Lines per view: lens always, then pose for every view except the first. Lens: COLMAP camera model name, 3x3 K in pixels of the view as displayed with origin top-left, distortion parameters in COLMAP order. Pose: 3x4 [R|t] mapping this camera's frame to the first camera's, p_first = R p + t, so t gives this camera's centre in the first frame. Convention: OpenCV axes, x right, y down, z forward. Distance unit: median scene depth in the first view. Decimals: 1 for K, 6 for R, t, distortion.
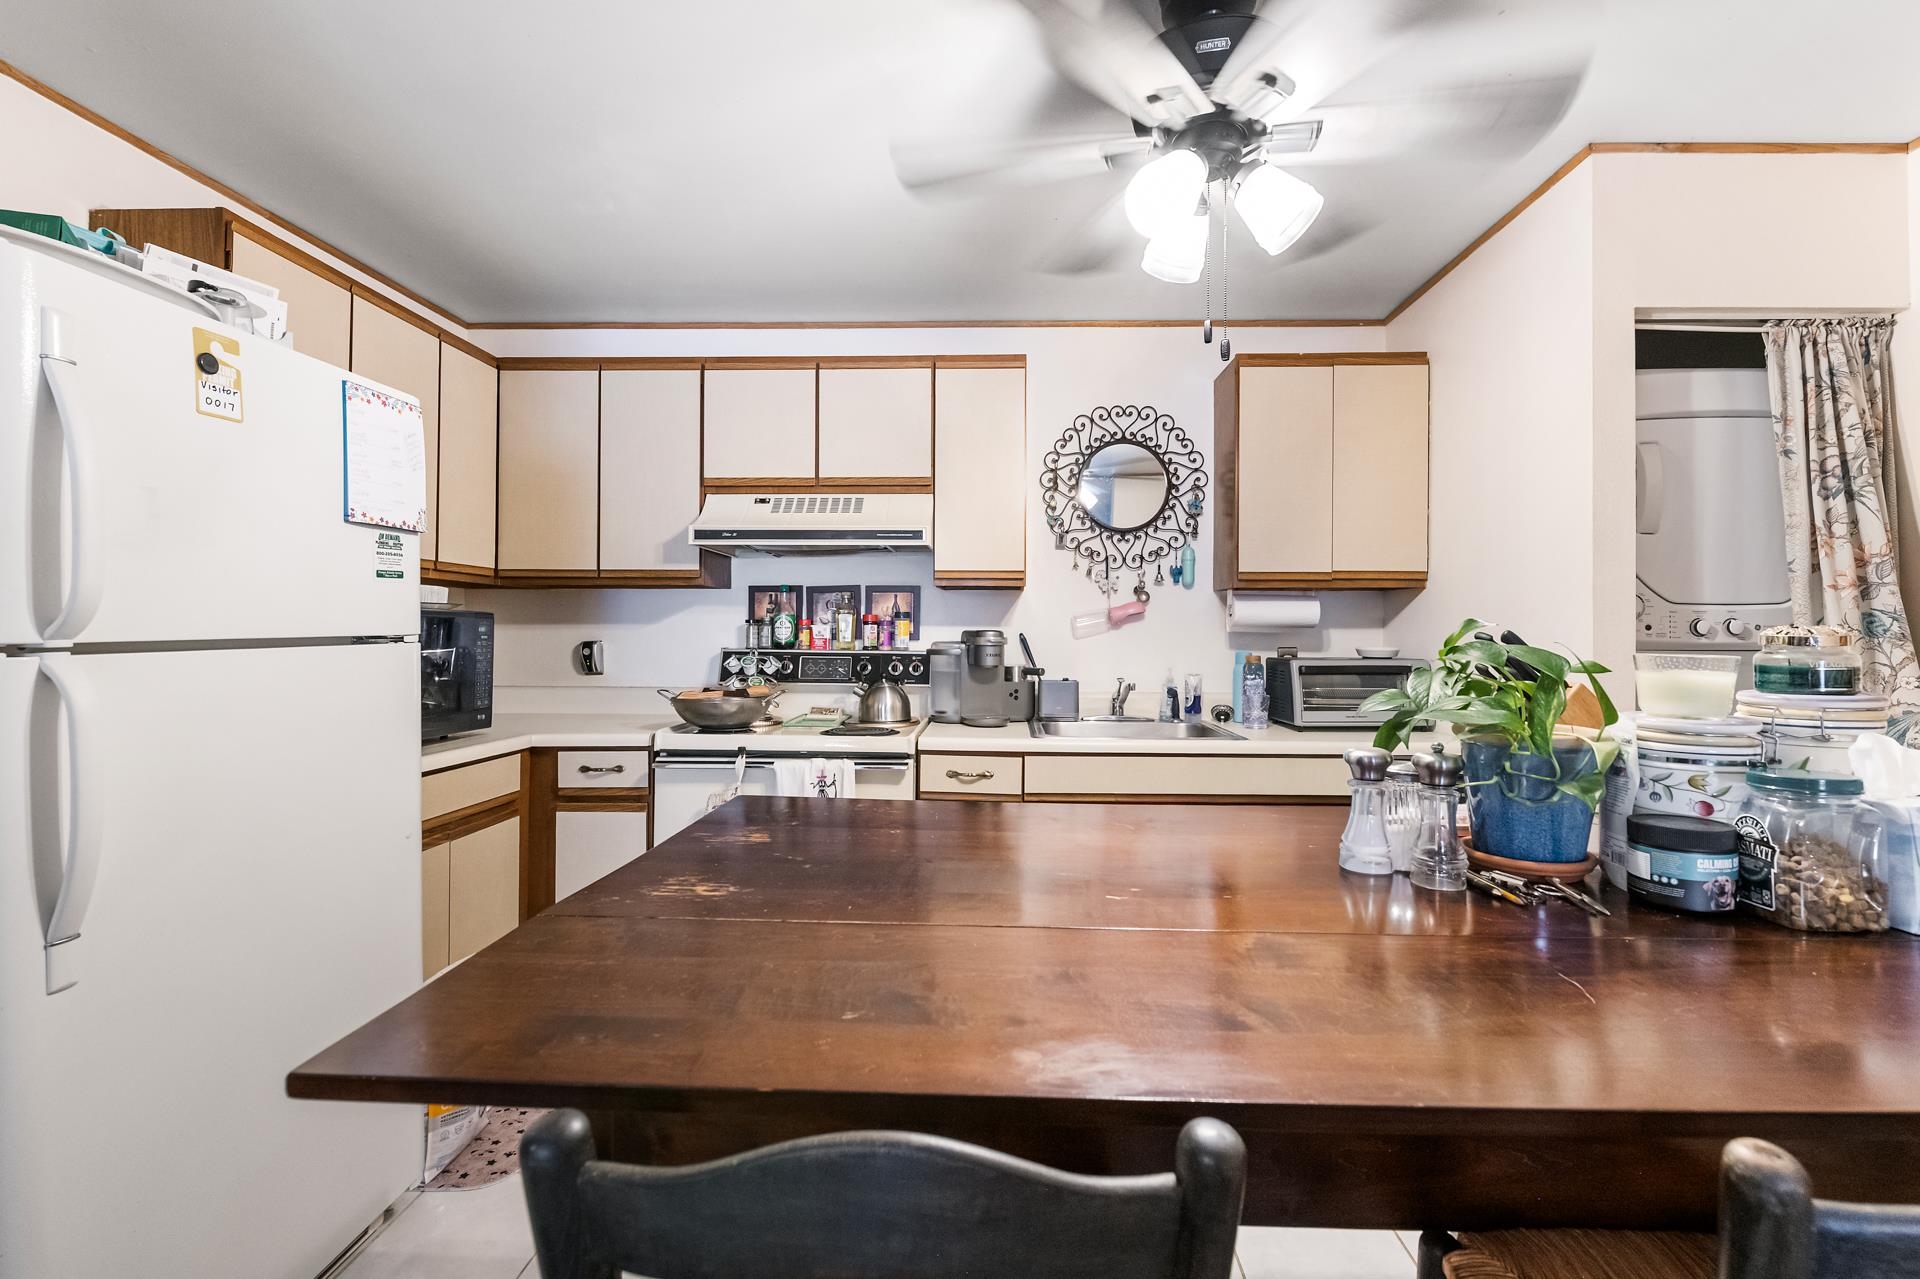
lens RADIAL K [[835.1, 0, 972.1], [0, 835.1, 627.7], [0, 0, 1]] dist [0.000325, -0.006272]
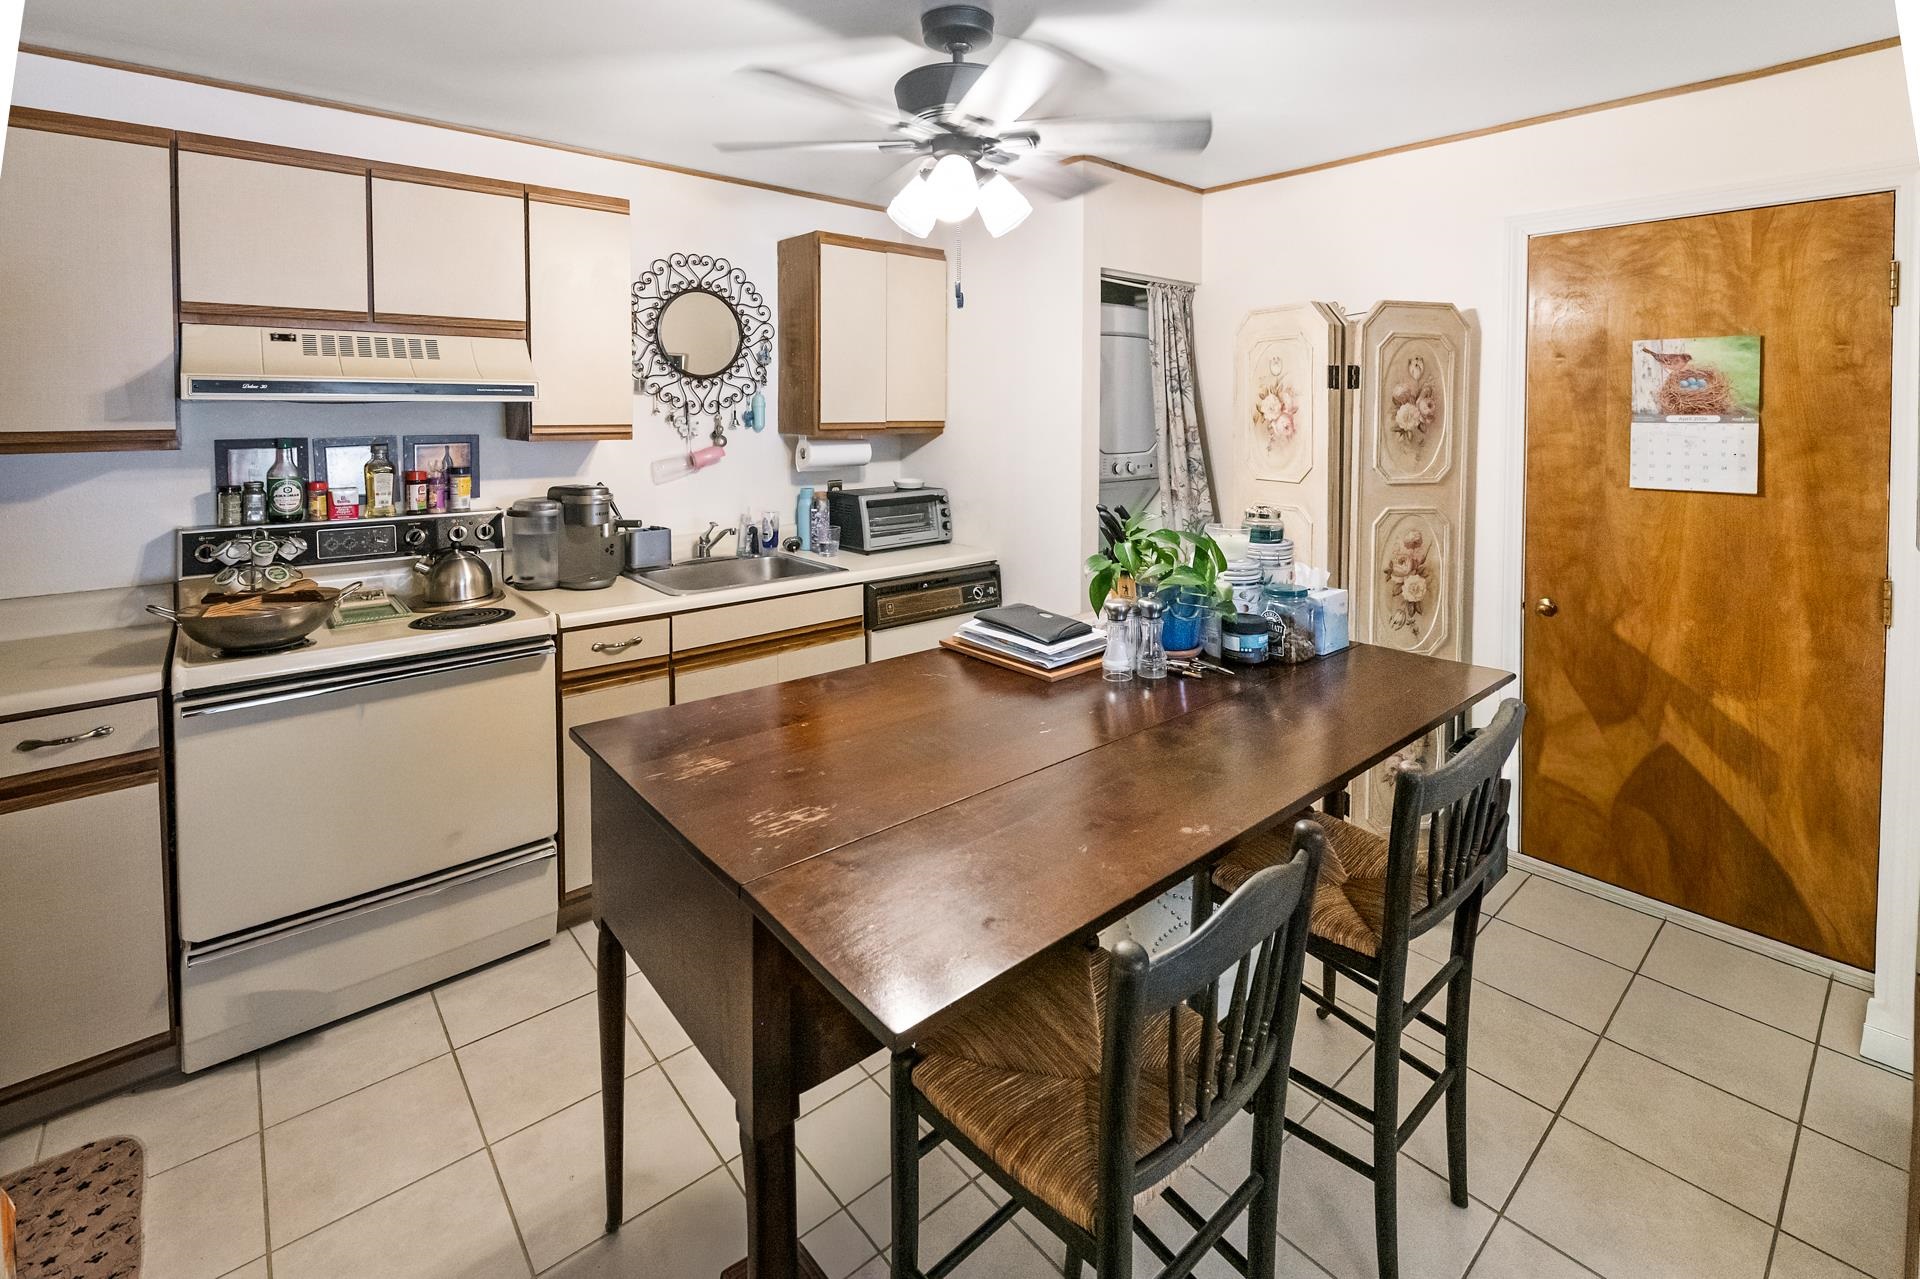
lens RADIAL K [[856.6, 0, 976.8], [0, 856.6, 436.3], [0, 0, 1]] dist [0.000590, -0.007009]
pose [[0.725382, -0.025485, 0.687875, -0.310666], [-0.000434, 0.999297, 0.037480, -0.085508], [-0.688347, -0.027486, 0.724861, -0.002687]]
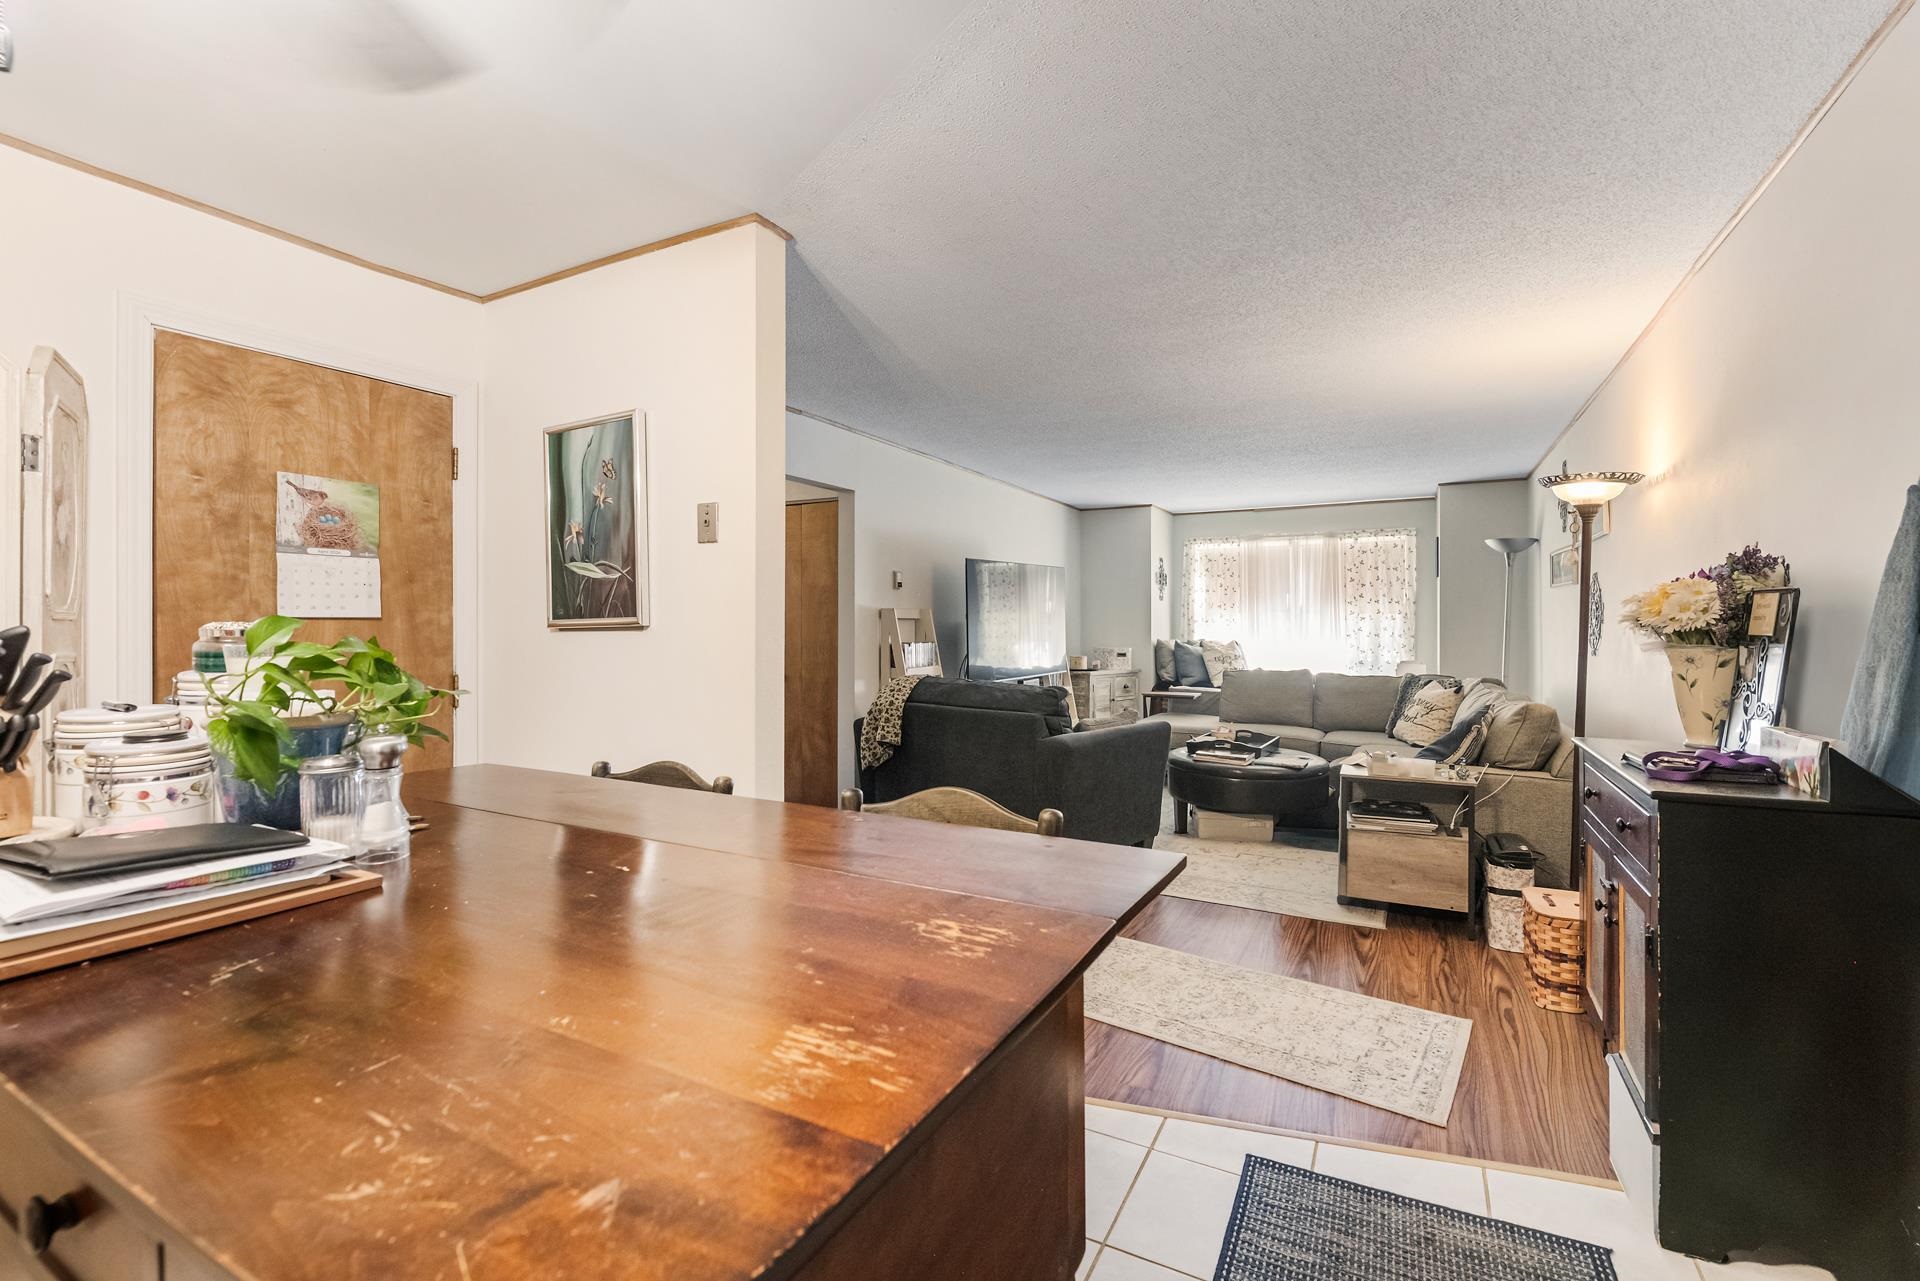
lens RADIAL K [[830.1, 0, 965.0], [0, 830.1, 623.1], [0, 0, 1]] dist [0.000918, -0.006291]
pose [[-0.897721, -0.004872, 0.440537, -0.236674], [-0.006815, 0.999973, -0.002830, -0.001777], [-0.440512, -0.005543, -0.897730, 0.586999]]
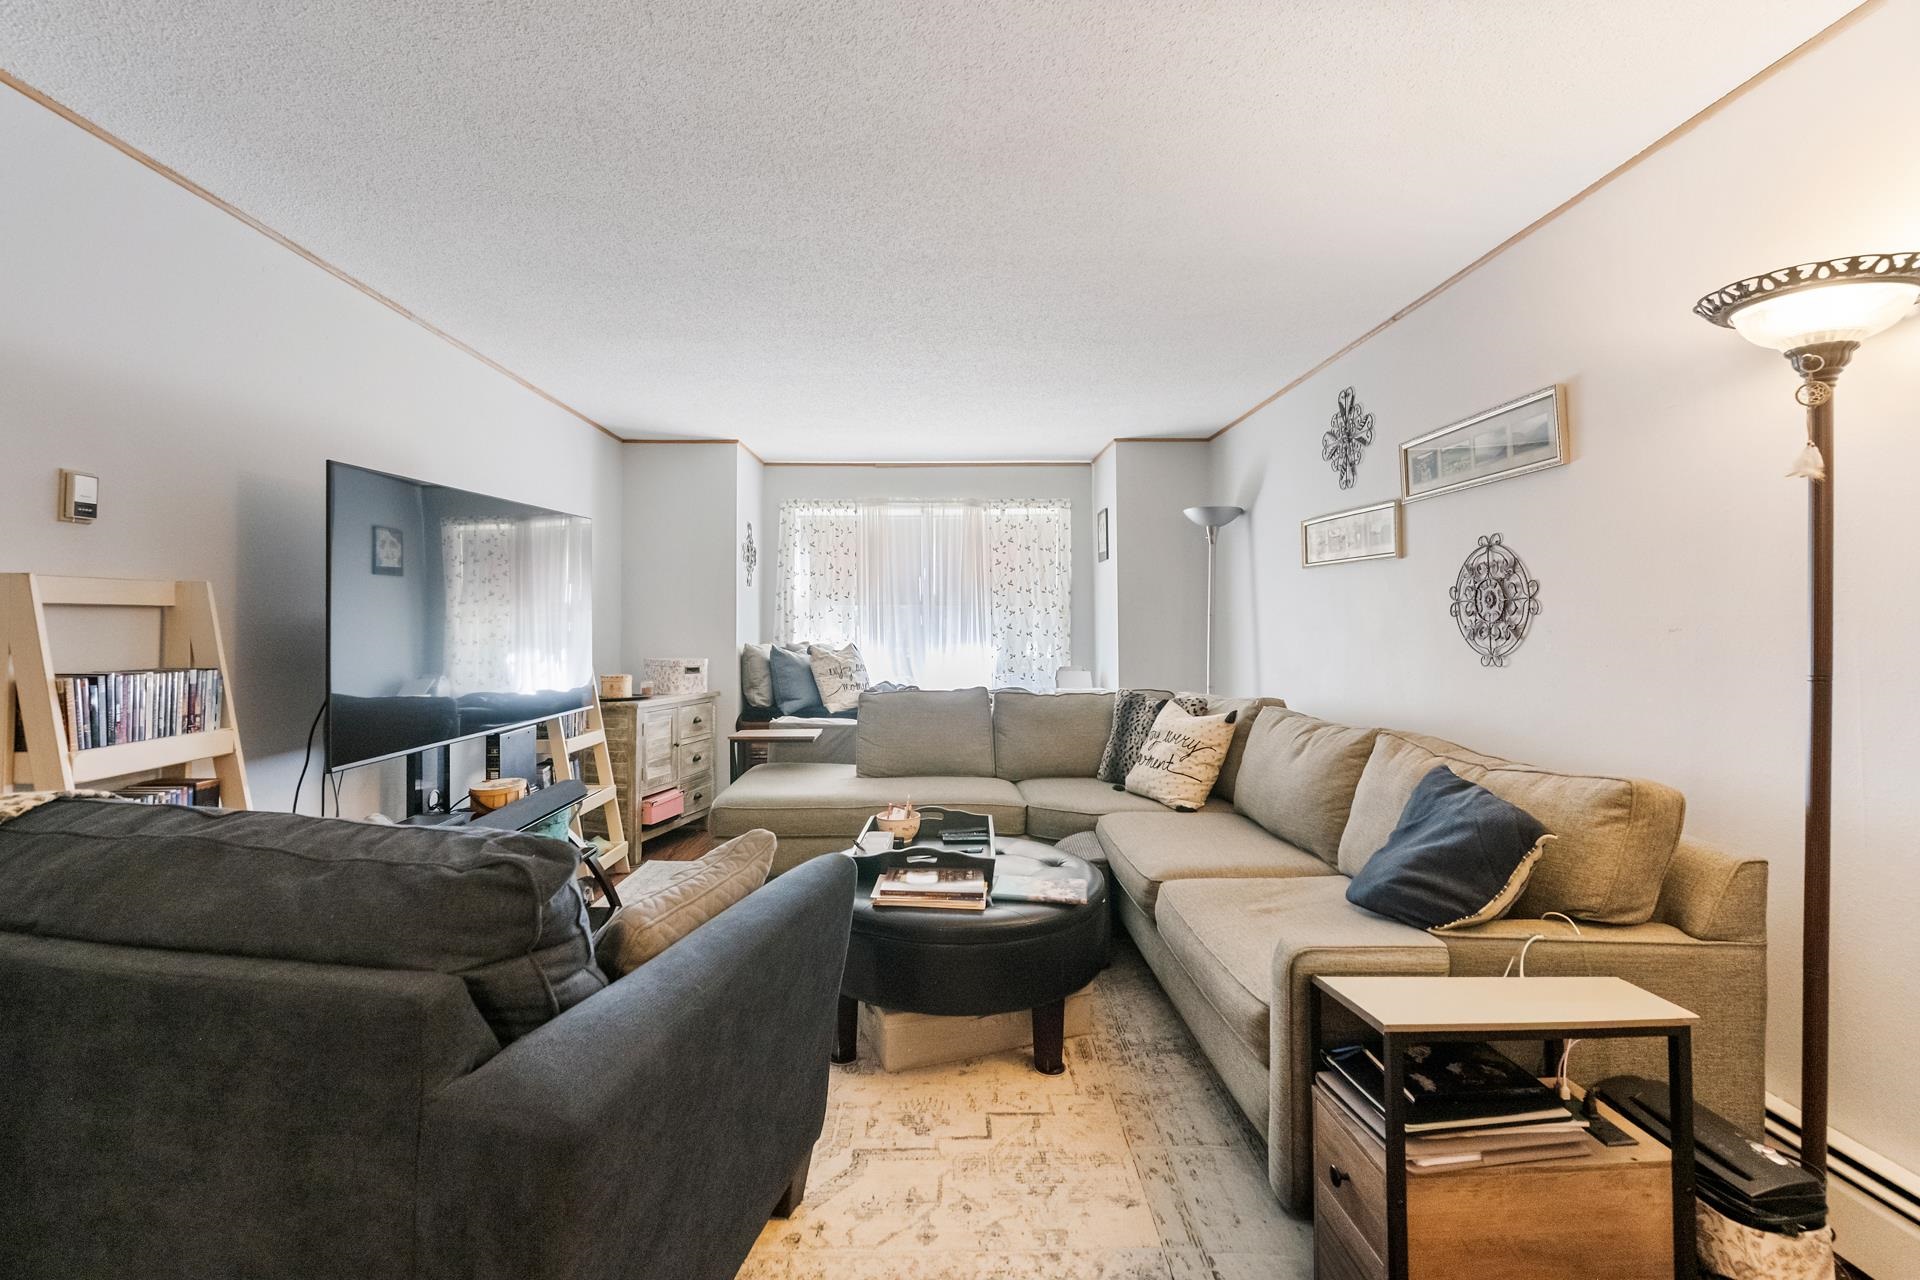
lens RADIAL K [[825.4, 0, 953.3], [0, 825.4, 589.4], [0, 0, 1]] dist [0.001216, -0.005860]
pose [[-0.997816, -0.003050, -0.065979, 0.050101], [-0.000128, 0.999020, -0.044252, -0.000215], [0.066050, -0.044147, -0.996839, -0.277198]]
